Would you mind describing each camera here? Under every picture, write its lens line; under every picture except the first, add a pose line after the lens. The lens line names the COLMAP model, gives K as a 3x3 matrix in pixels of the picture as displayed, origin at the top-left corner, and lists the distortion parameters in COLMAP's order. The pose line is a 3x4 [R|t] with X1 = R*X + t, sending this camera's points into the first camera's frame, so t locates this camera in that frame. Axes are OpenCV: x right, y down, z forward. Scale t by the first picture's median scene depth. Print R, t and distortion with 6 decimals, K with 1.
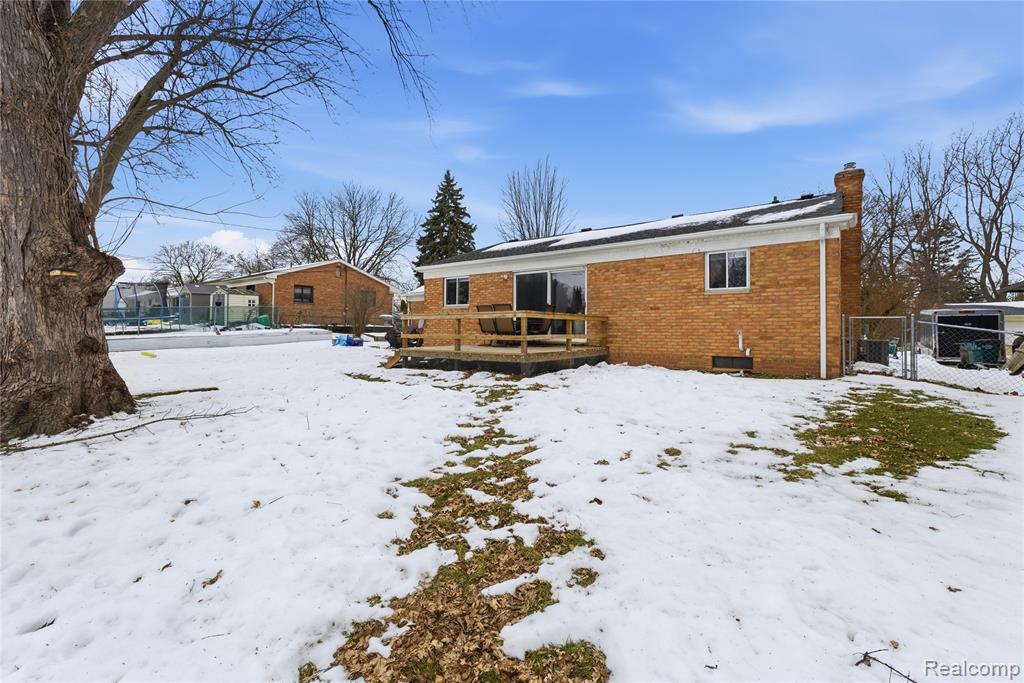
lens RADIAL K [[426.3, 0, 512.5], [0, 426.3, 332.4], [0, 0, 1]] dist [0.006427, -0.000763]
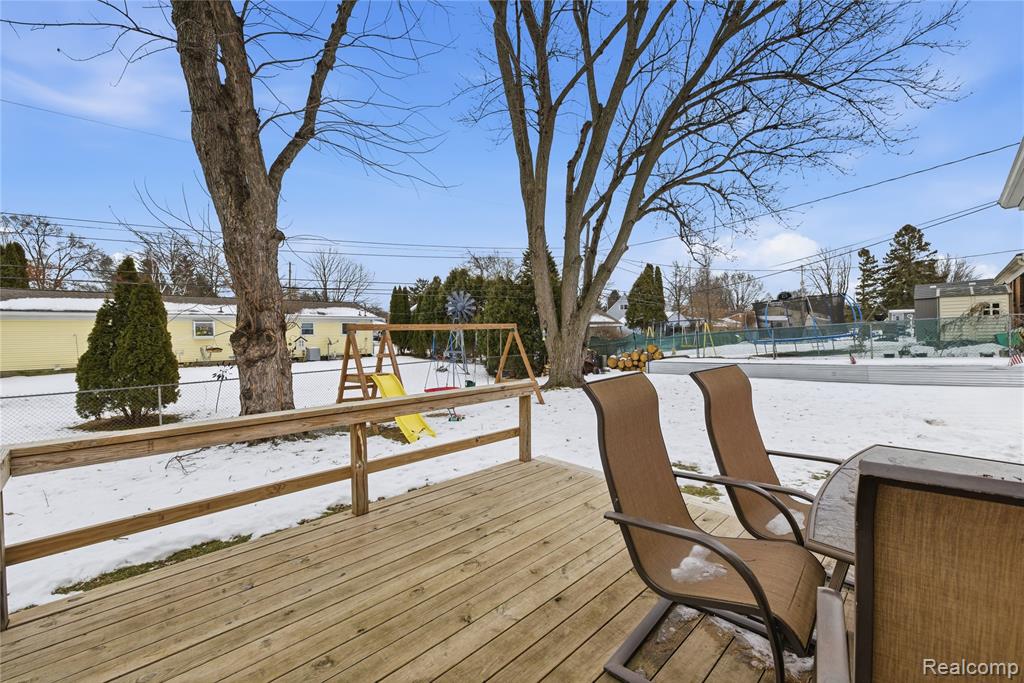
lens RADIAL K [[426.3, 0, 506.8], [0, 426.3, 334.7], [0, 0, 1]] dist [0.006427, -0.000763]
pose [[-0.164359, 0.006847, -0.986377, 0.068127], [0.004559, 0.999971, 0.006182, -0.036437], [0.986390, -0.003481, -0.164385, 0.414638]]
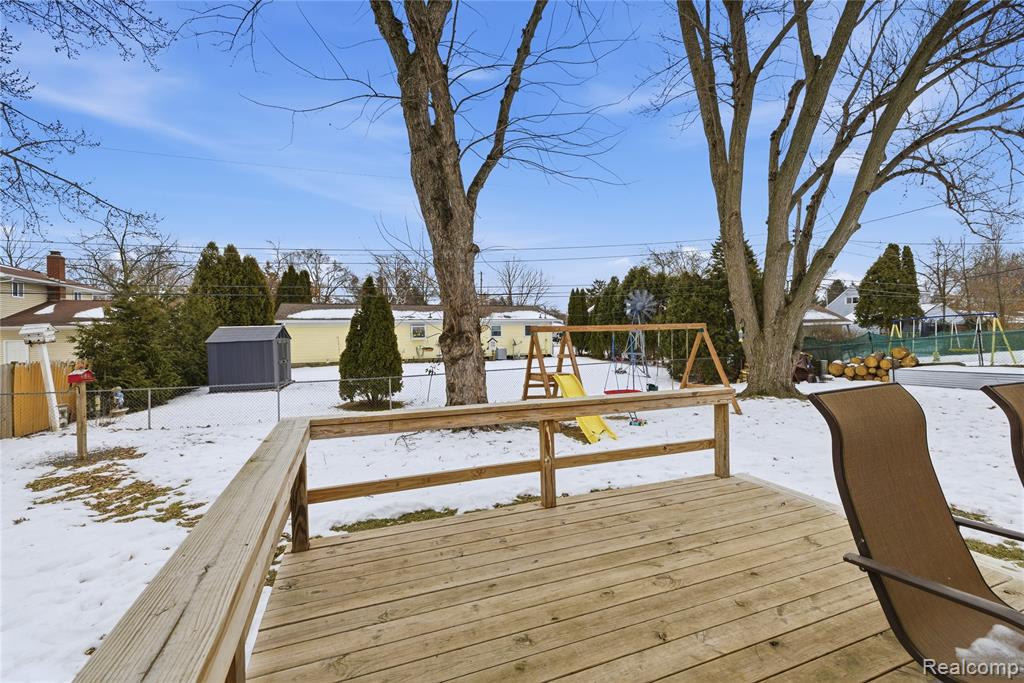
lens RADIAL K [[426.3, 0, 505.4], [0, 426.3, 334.9], [0, 0, 1]] dist [0.006427, -0.000763]
pose [[-0.545947, 0.006450, -0.837795, 0.069057], [0.010078, 0.999949, 0.001131, -0.036499], [0.837759, -0.007826, -0.545984, 0.412503]]
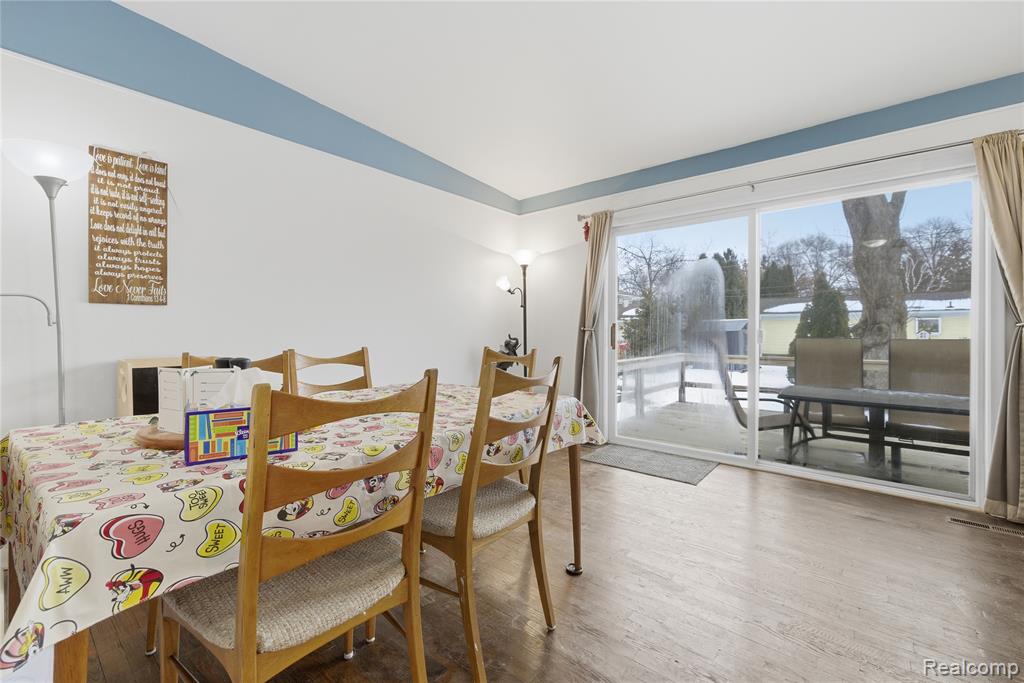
lens RADIAL K [[426.3, 0, 504.0], [0, 426.3, 334.3], [0, 0, 1]] dist [0.006427, -0.000763]
pose [[-0.997747, -0.006106, 0.066805, 0.106284], [-0.005368, 0.999923, 0.011213, -0.031214], [-0.066868, 0.010829, -0.997703, 0.599004]]
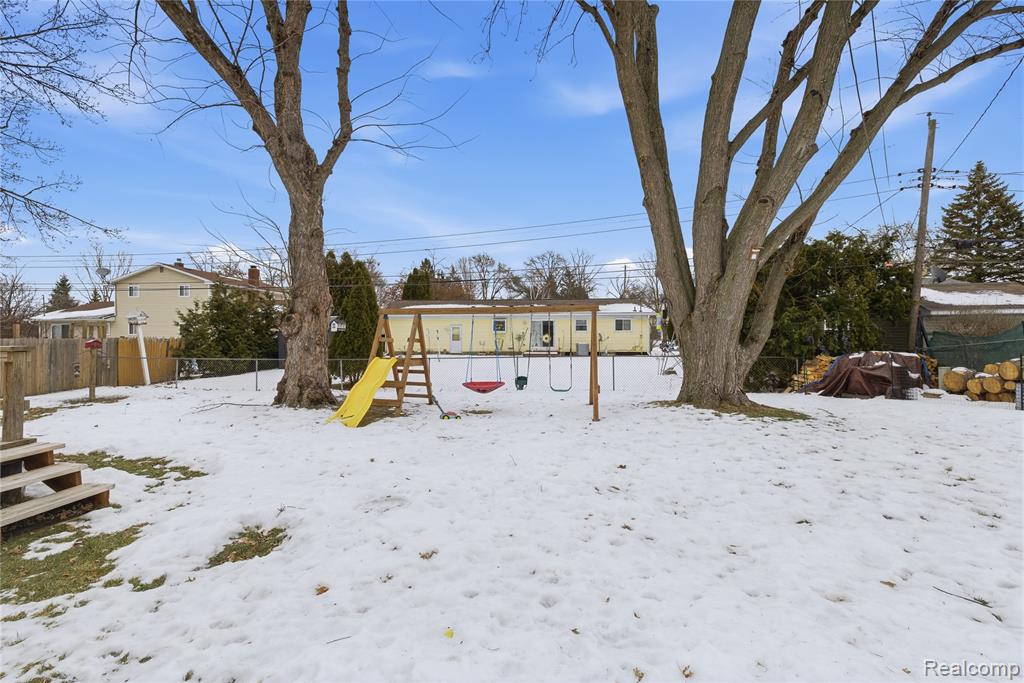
lens RADIAL K [[426.3, 0, 504.0], [0, 426.3, 330.9], [0, 0, 1]] dist [0.006427, -0.000763]
pose [[-0.854500, -0.007892, -0.519391, -0.165725], [-0.004453, 0.999959, -0.007868, -0.021723], [0.519432, -0.004410, -0.854500, 0.599451]]
